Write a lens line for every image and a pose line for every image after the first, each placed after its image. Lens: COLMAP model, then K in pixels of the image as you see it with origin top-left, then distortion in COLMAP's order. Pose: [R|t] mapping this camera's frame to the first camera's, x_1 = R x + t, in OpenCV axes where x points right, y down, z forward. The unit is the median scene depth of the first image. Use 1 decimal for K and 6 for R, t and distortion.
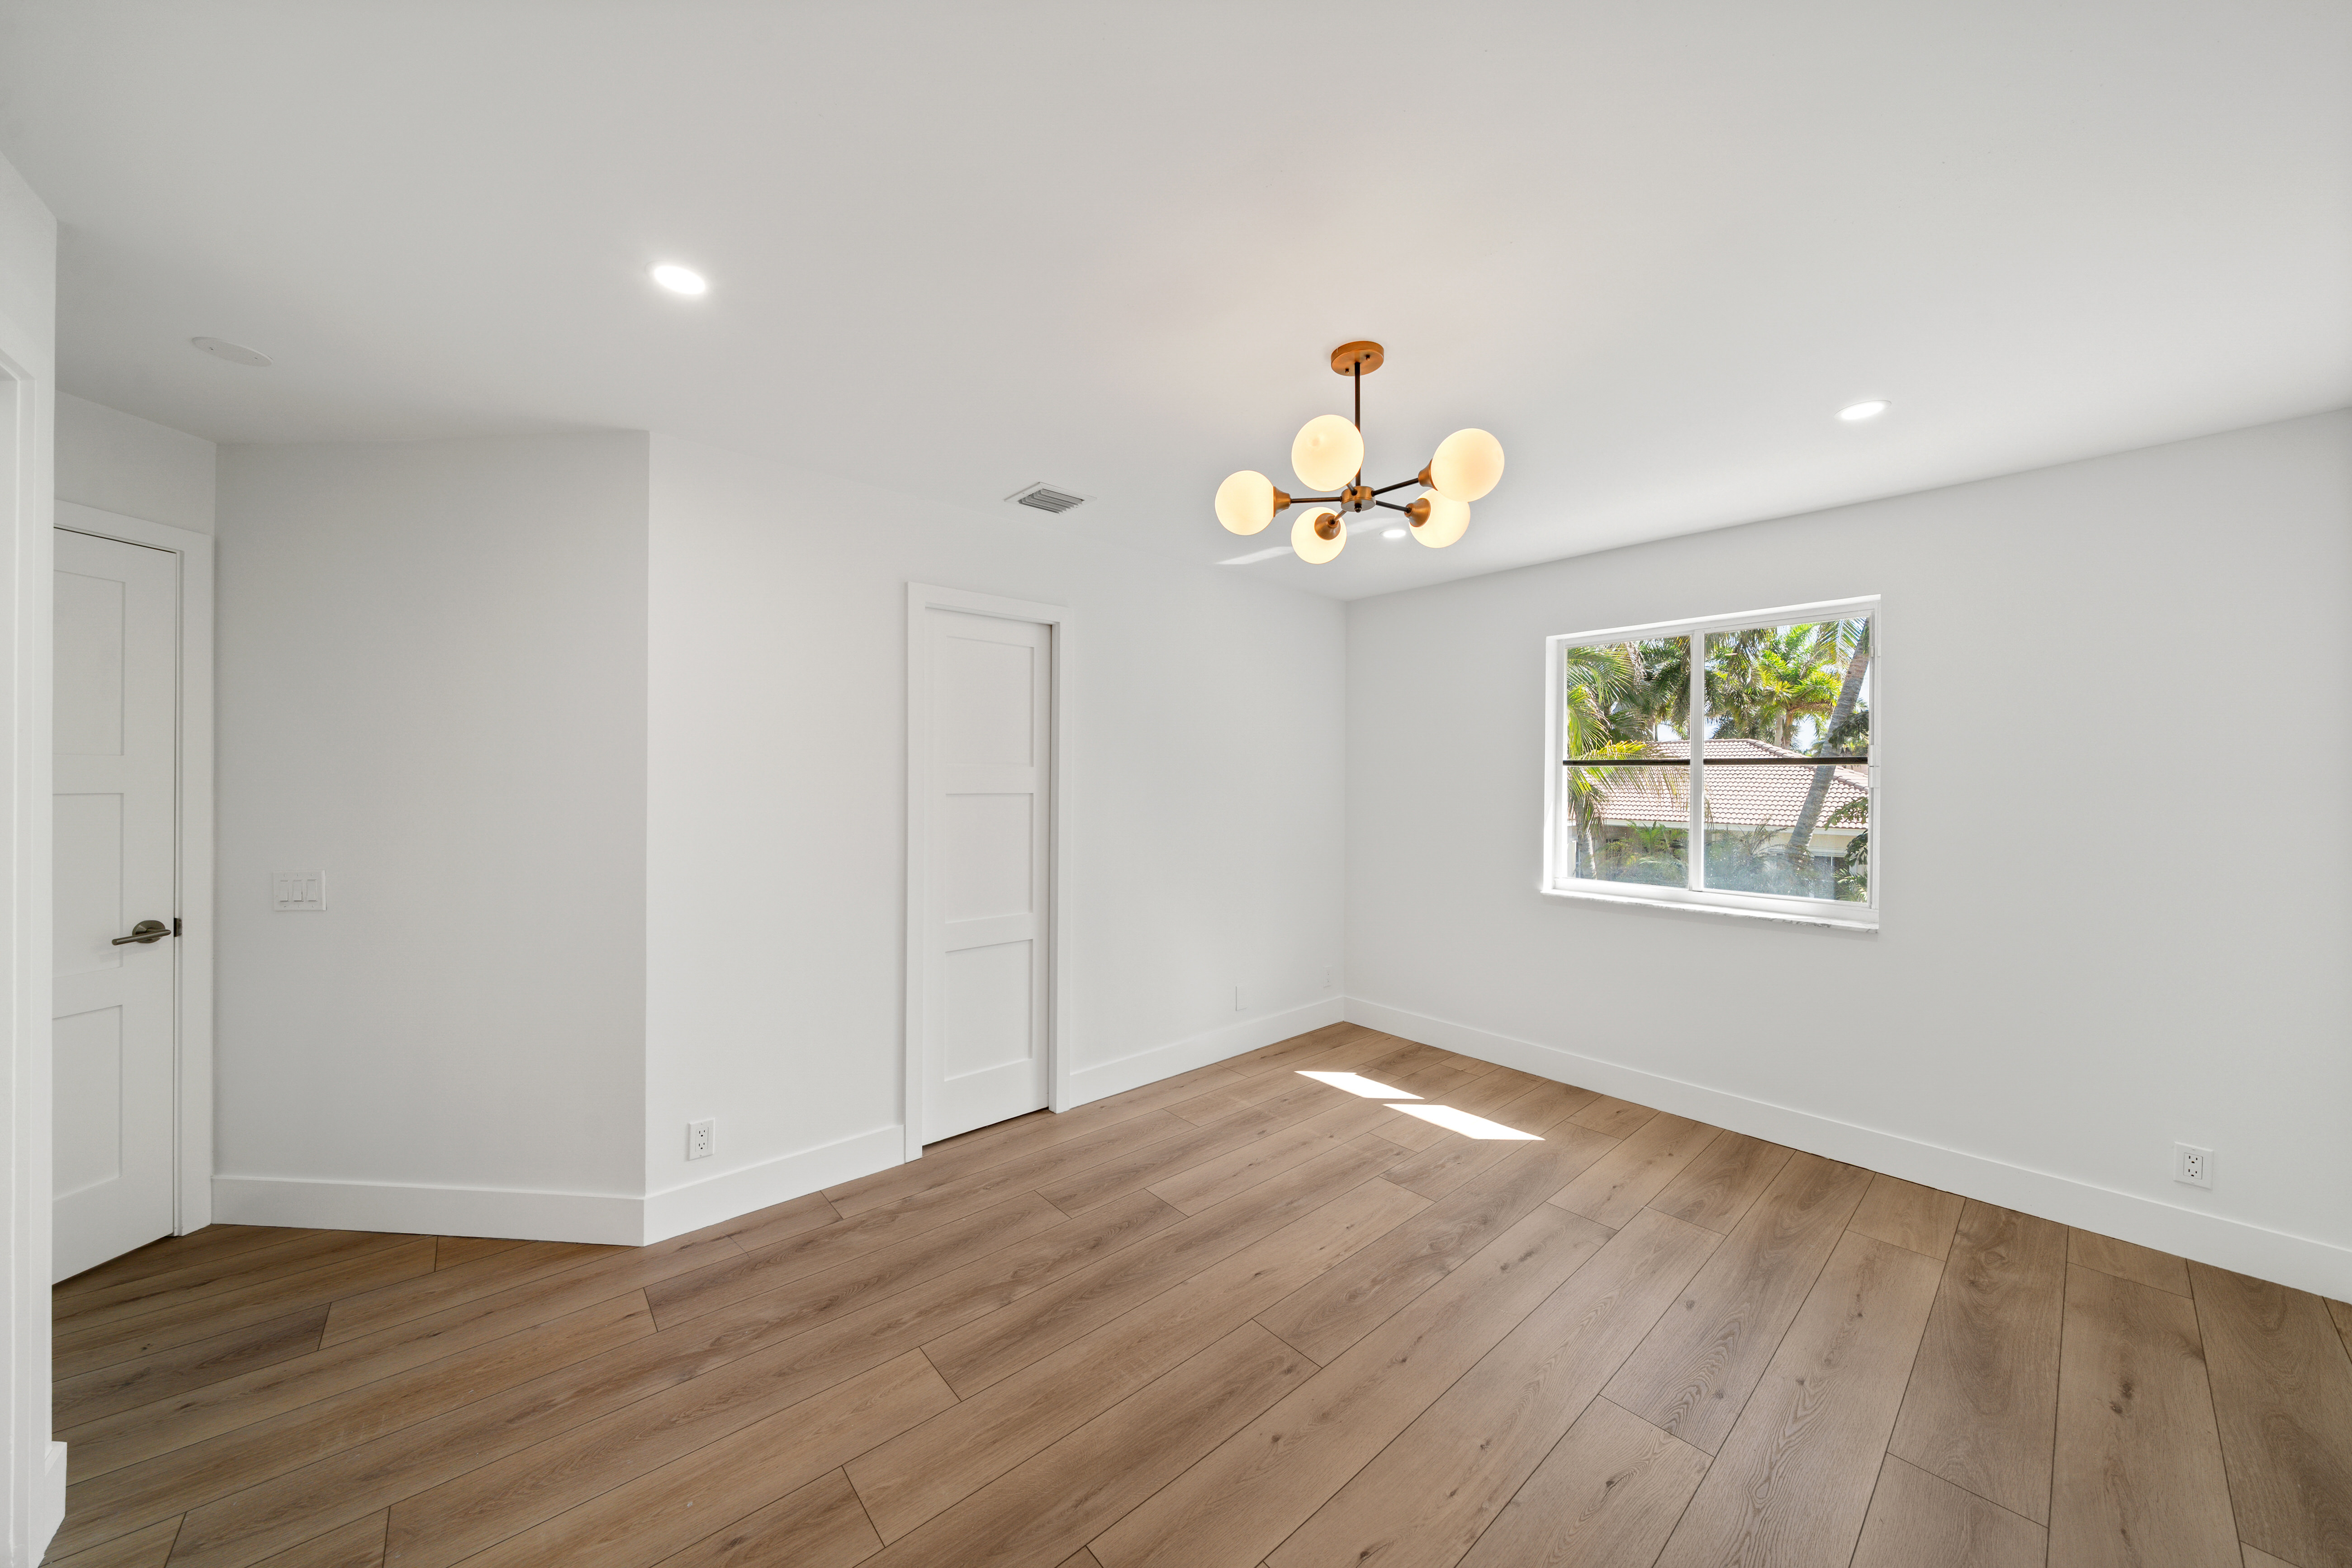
lens RADIAL K [[806.8, 0, 1156.1], [0, 806.8, 776.4], [0, 0, 1]] dist [-0.000219, 0.000040]
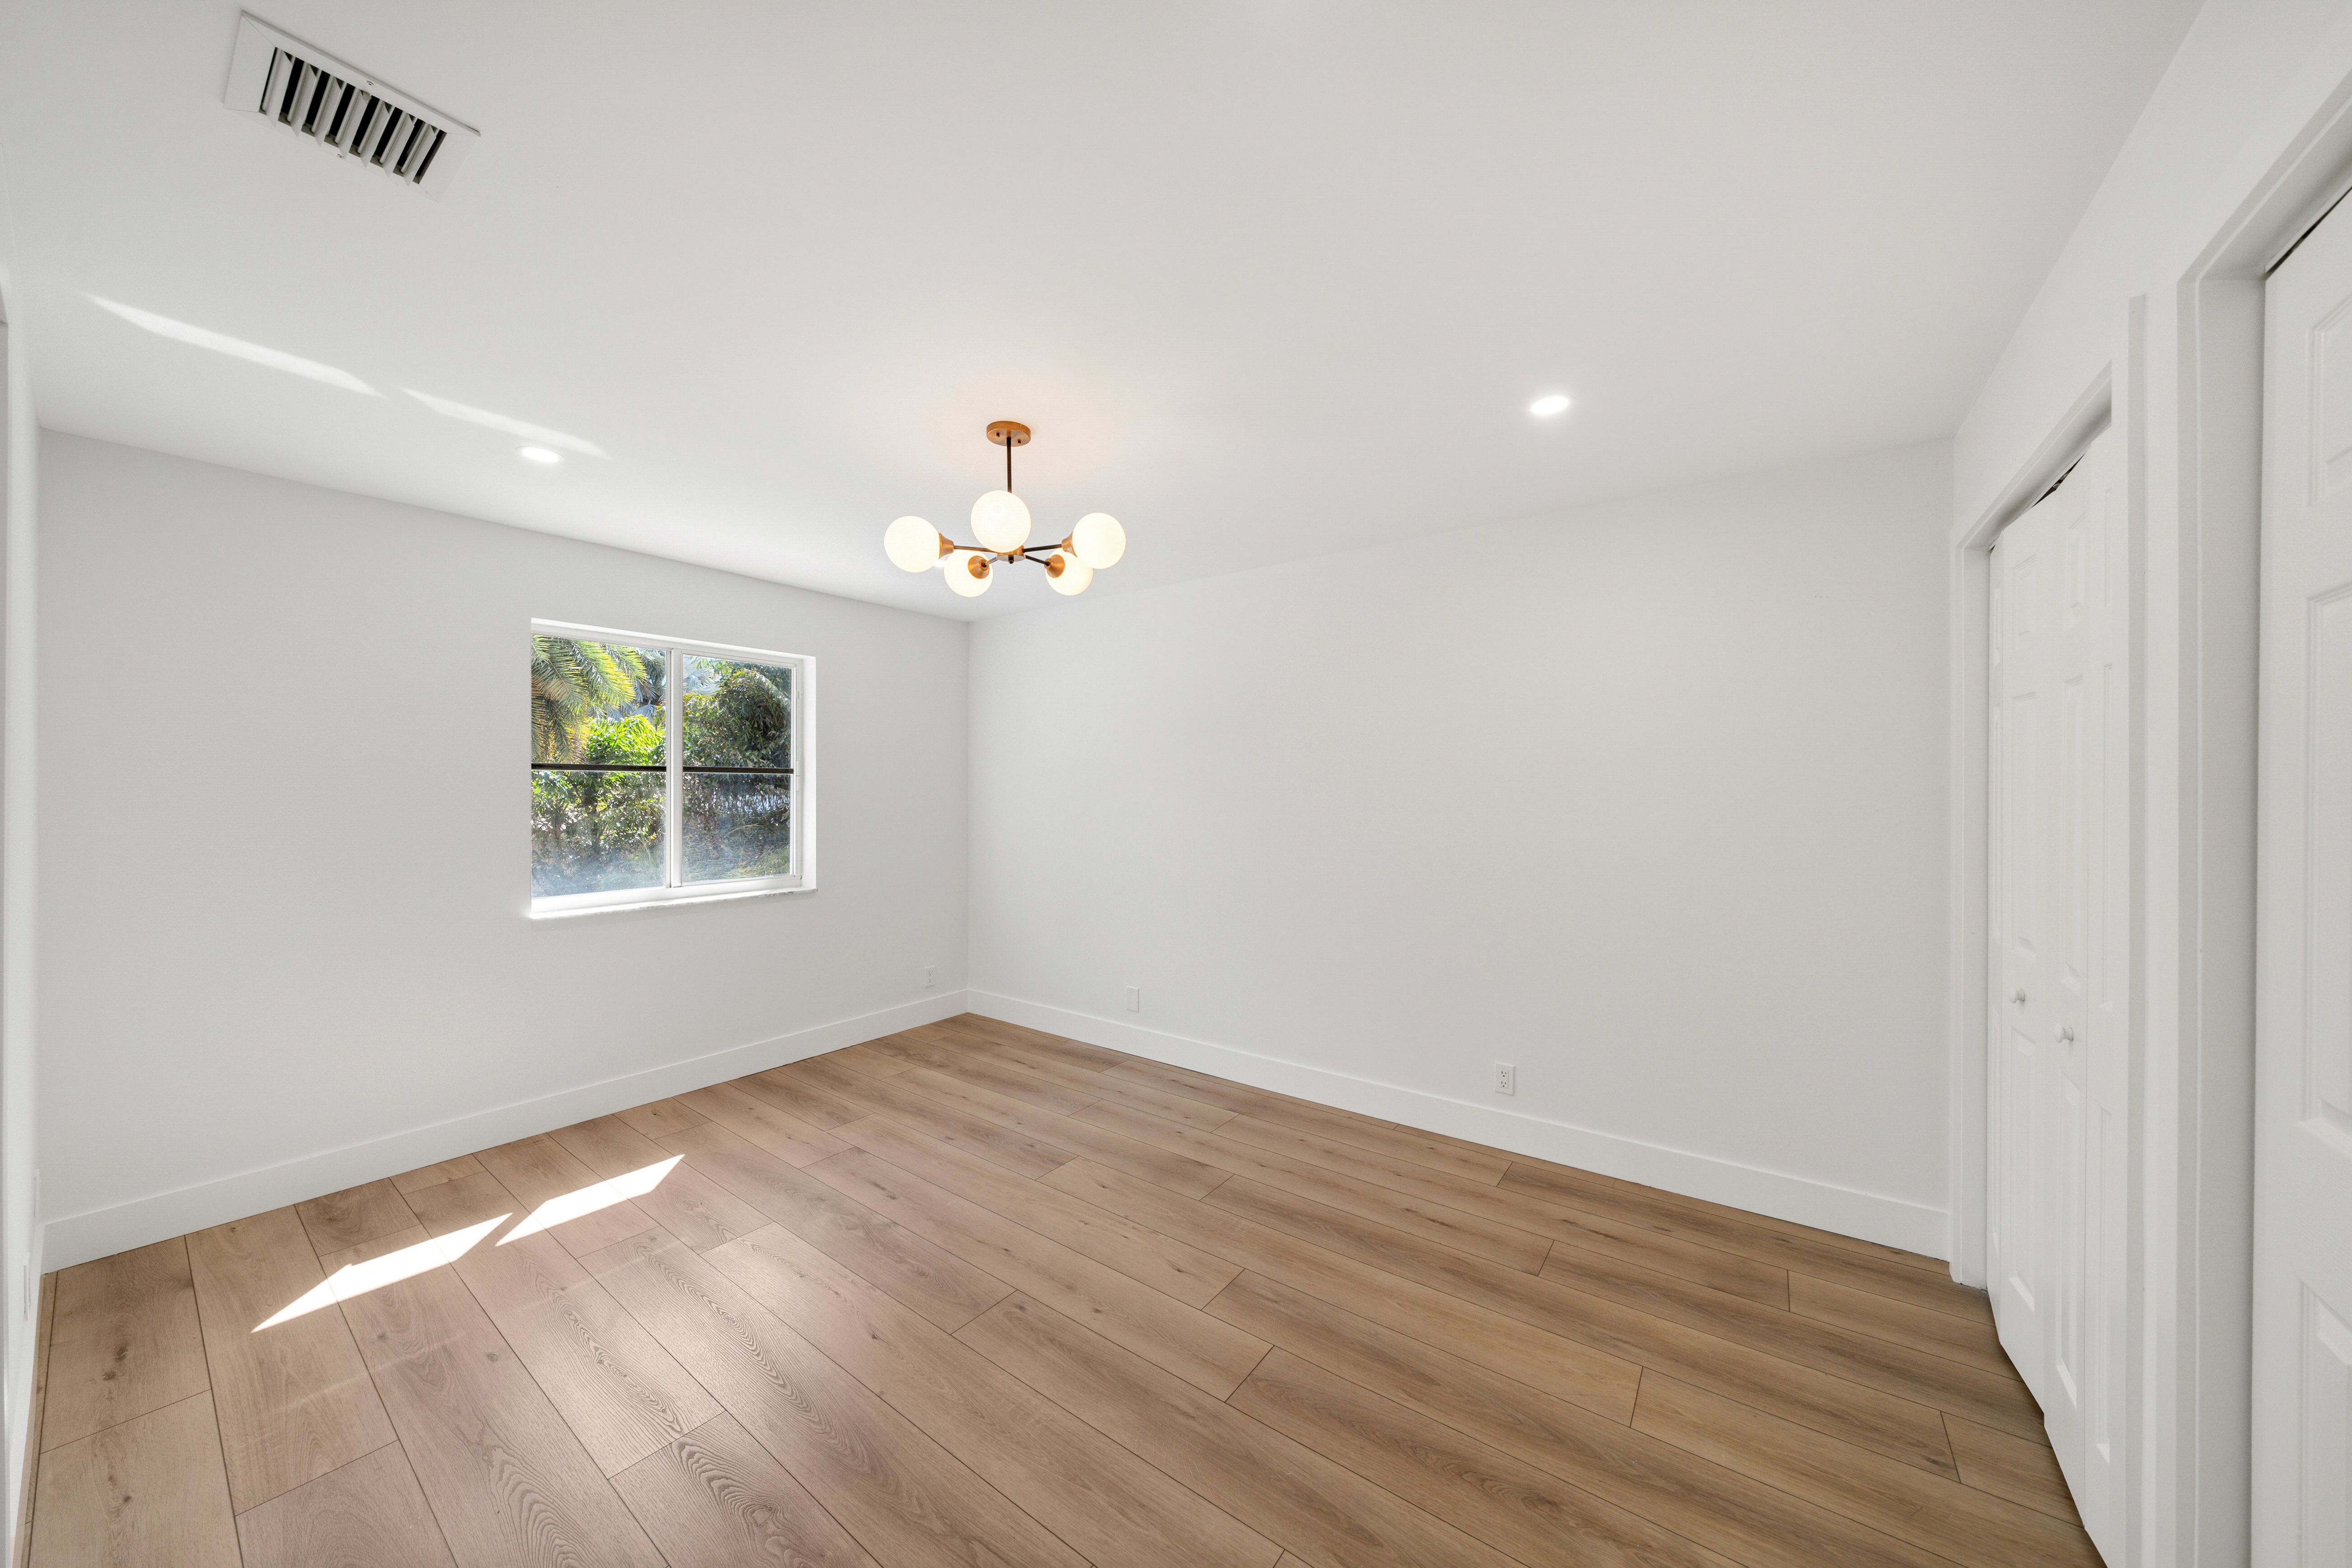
lens RADIAL K [[807.7, 0, 1176.0], [0, 807.7, 784.0], [0, 0, 1]] dist [-0.001026, -0.000014]
pose [[-0.227989, -0.003930, 0.973656, -0.712542], [-0.000667, 0.999992, 0.003880, -0.003150], [-0.973664, 0.000235, -0.227990, 0.755954]]
